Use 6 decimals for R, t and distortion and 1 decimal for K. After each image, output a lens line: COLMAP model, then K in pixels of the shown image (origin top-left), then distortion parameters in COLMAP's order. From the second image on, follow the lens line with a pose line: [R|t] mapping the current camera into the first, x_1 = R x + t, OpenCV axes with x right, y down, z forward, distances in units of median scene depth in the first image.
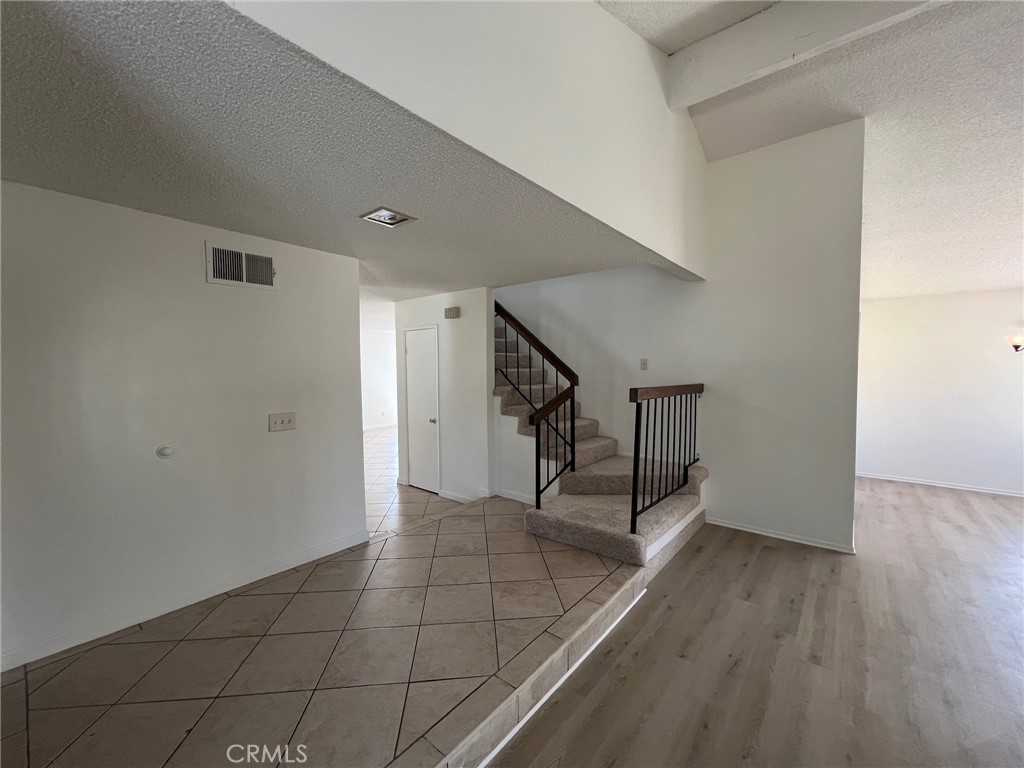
lens RADIAL K [[411.9, 0, 512.0], [0, 411.9, 384.0], [0, 0, 1]] dist [0.000026, 0.000832]
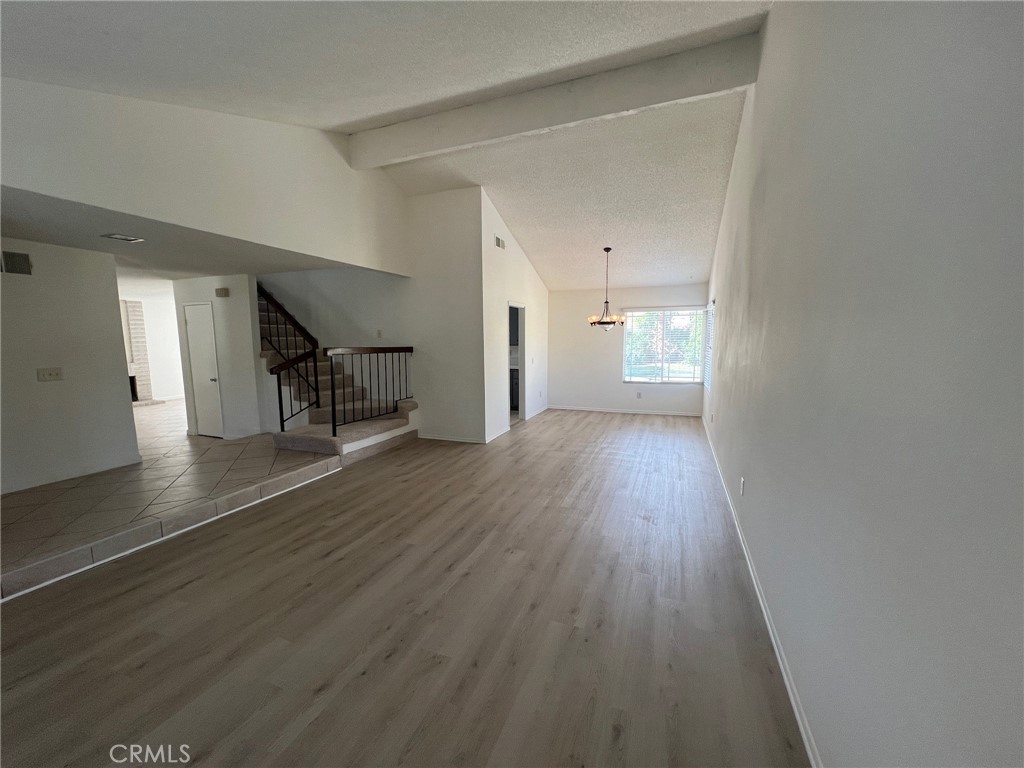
lens RADIAL K [[411.9, 0, 512.0], [0, 411.9, 384.0], [0, 0, 1]] dist [0.000026, 0.000832]
pose [[0.950169, -0.037205, 0.309506, 0.349970], [0.015549, 0.997273, 0.072145, 0.033371], [-0.311346, -0.063738, 0.948157, -0.575183]]
